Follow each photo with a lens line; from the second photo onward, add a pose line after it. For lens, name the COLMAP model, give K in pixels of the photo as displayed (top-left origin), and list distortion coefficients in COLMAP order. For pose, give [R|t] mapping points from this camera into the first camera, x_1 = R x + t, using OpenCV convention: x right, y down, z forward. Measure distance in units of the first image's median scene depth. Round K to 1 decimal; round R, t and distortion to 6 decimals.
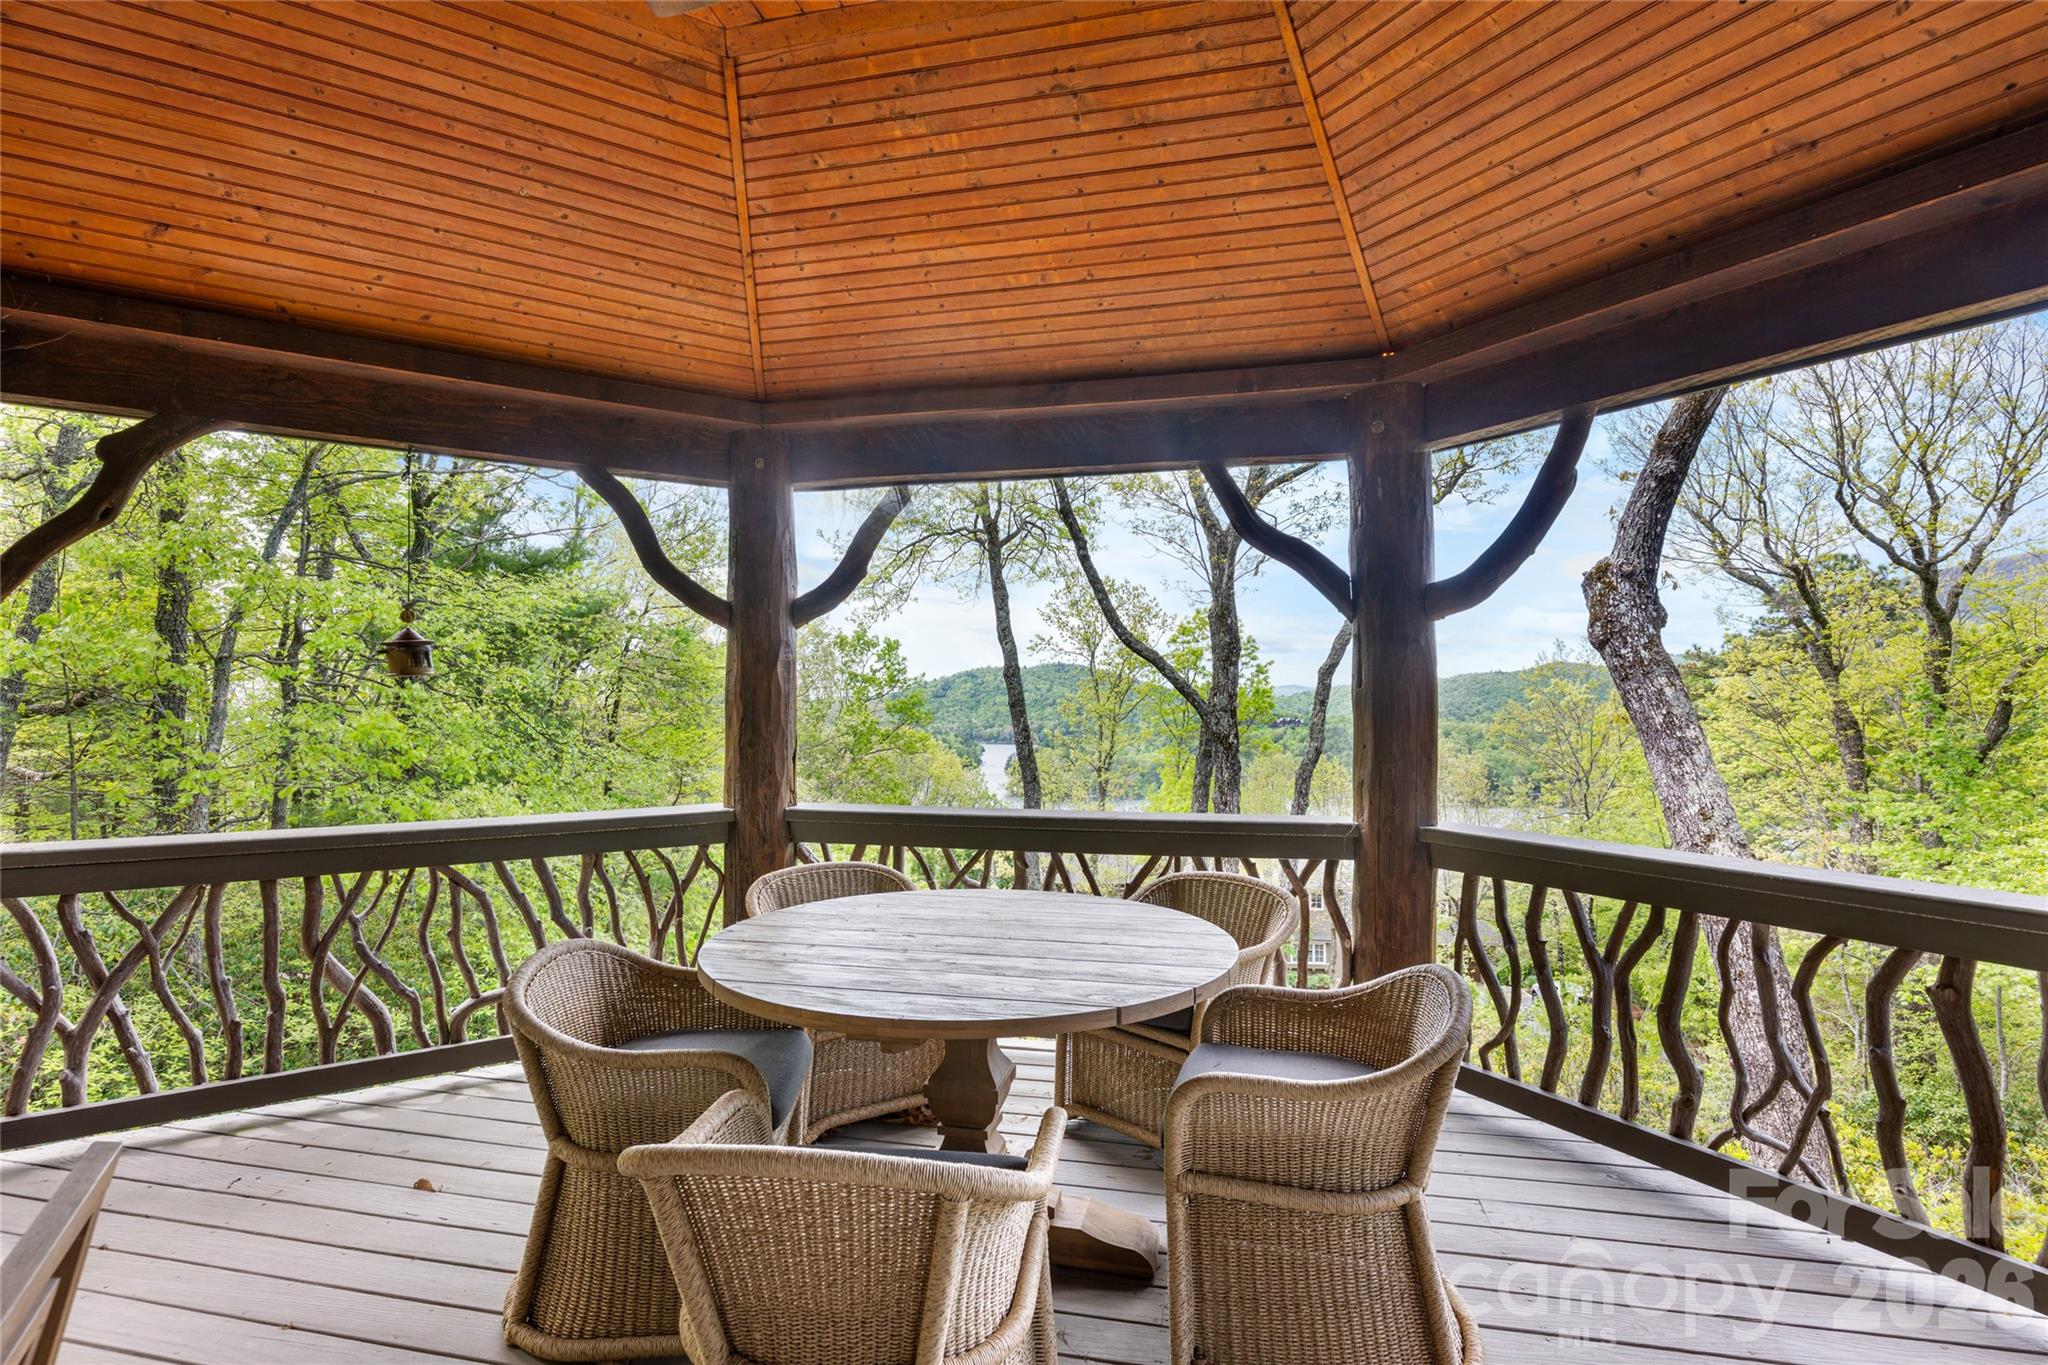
lens RADIAL K [[979.0, 0, 1019.7], [0, 979.0, 693.5], [0, 0, 1]] dist [-0.003867, 0.000962]
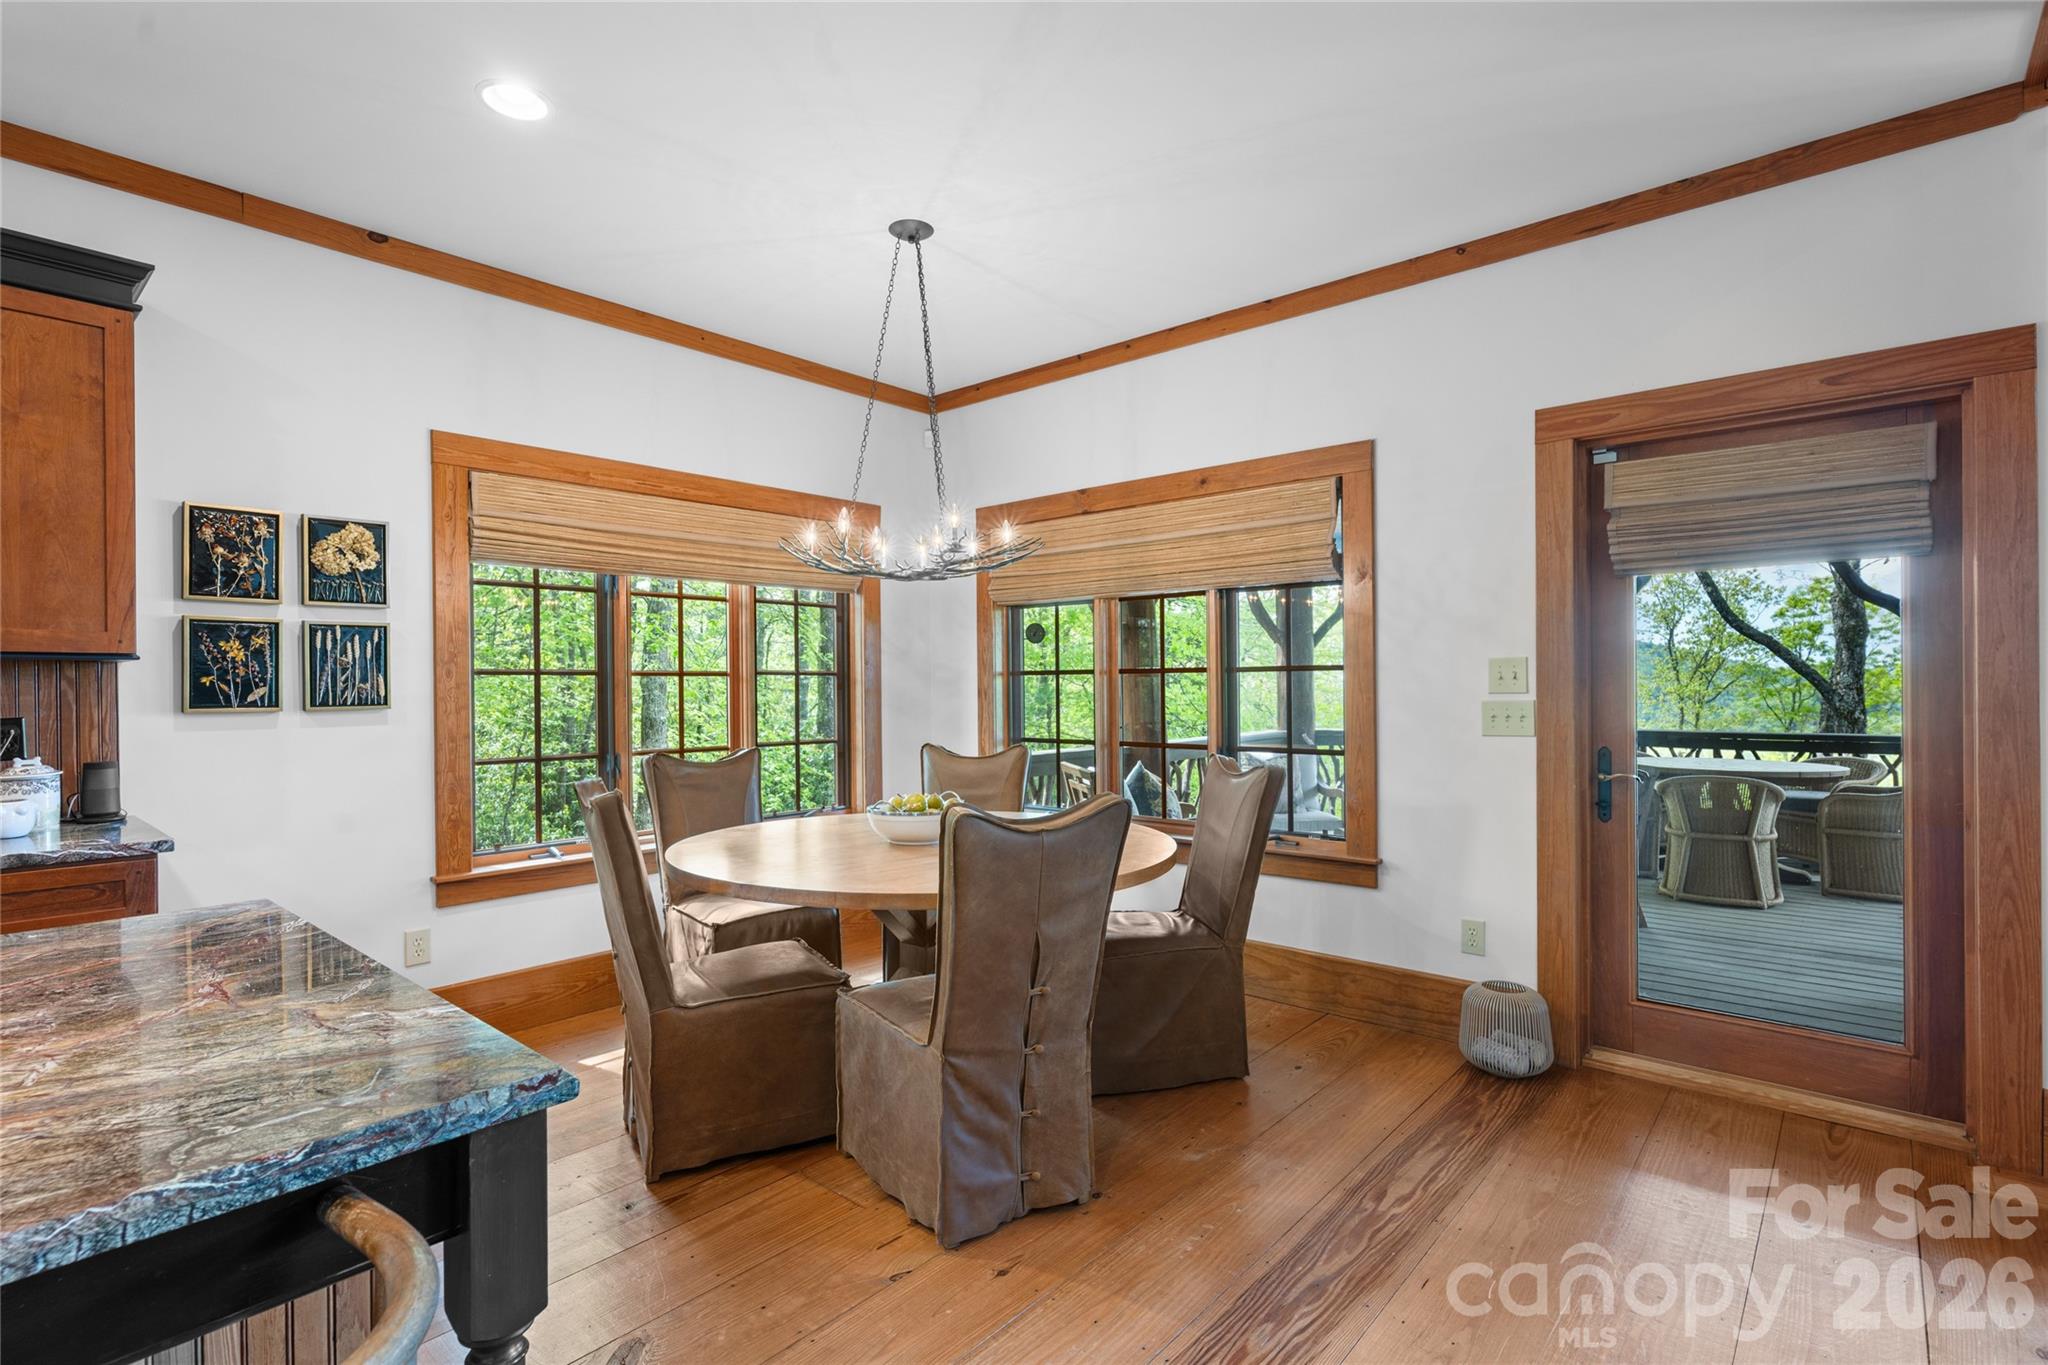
lens RADIAL K [[979.0, 0, 1018.7], [0, 979.0, 679.6], [0, 0, 1]] dist [-0.003867, 0.000962]
pose [[0.876187, -0.009076, -0.481887, -0.025905], [0.009750, 0.999952, -0.001105, 0.000136], [0.481873, -0.003730, 0.876233, -0.132981]]
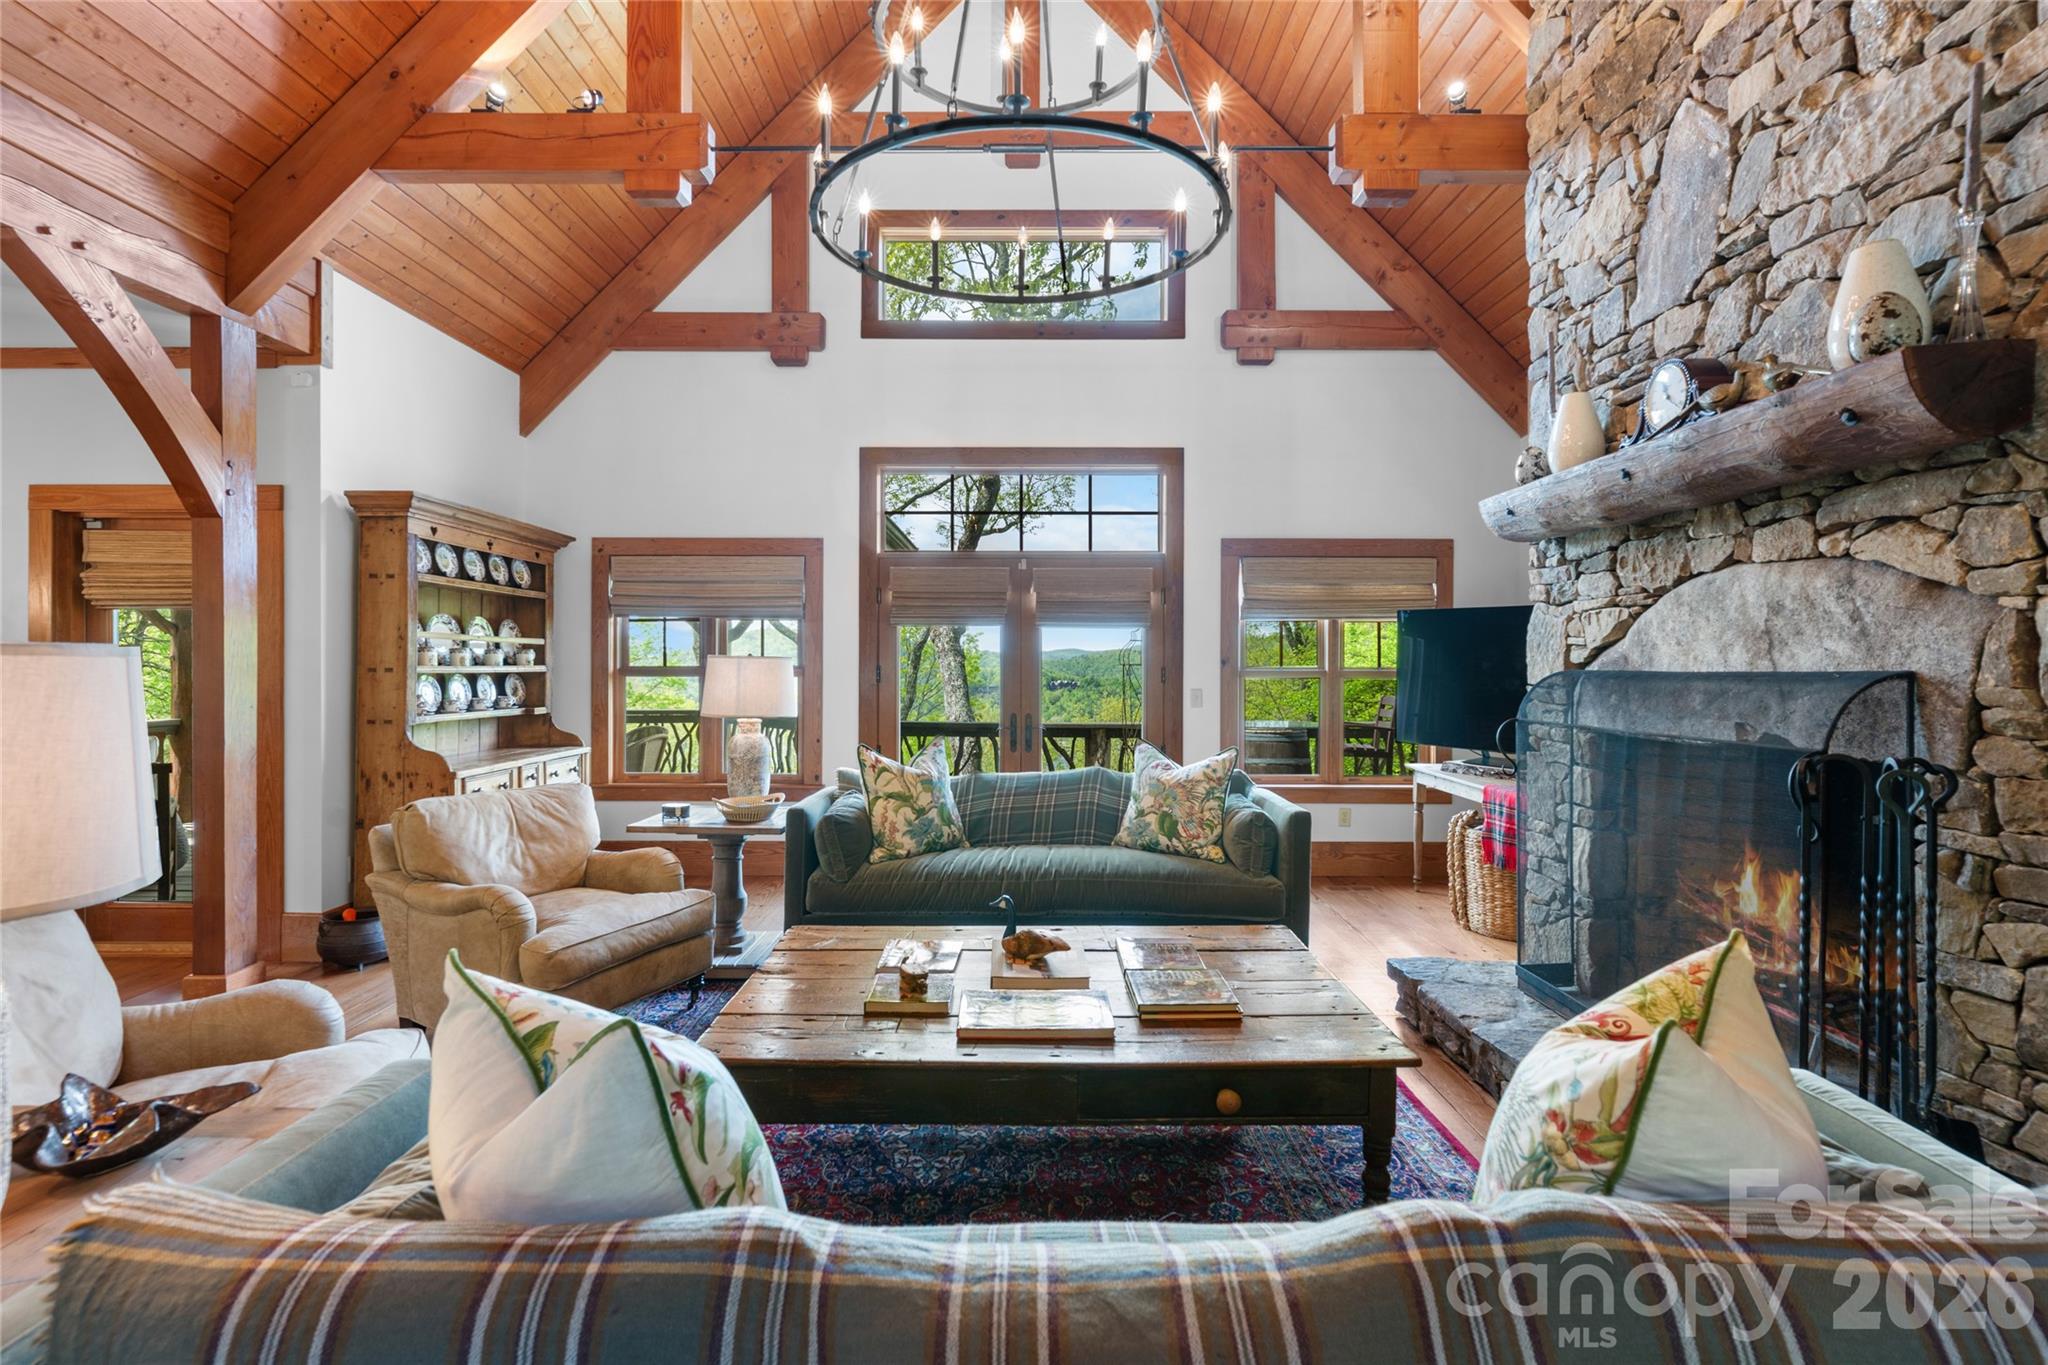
lens RADIAL K [[979.0, 0, 1022.4], [0, 979.0, 669.5], [0, 0, 1]] dist [-0.003867, 0.000962]
pose [[0.974575, -0.001405, 0.224056, 0.049937], [-0.001424, 0.999921, 0.012463, -0.002242], [-0.224056, -0.012465, 0.974497, -0.170481]]
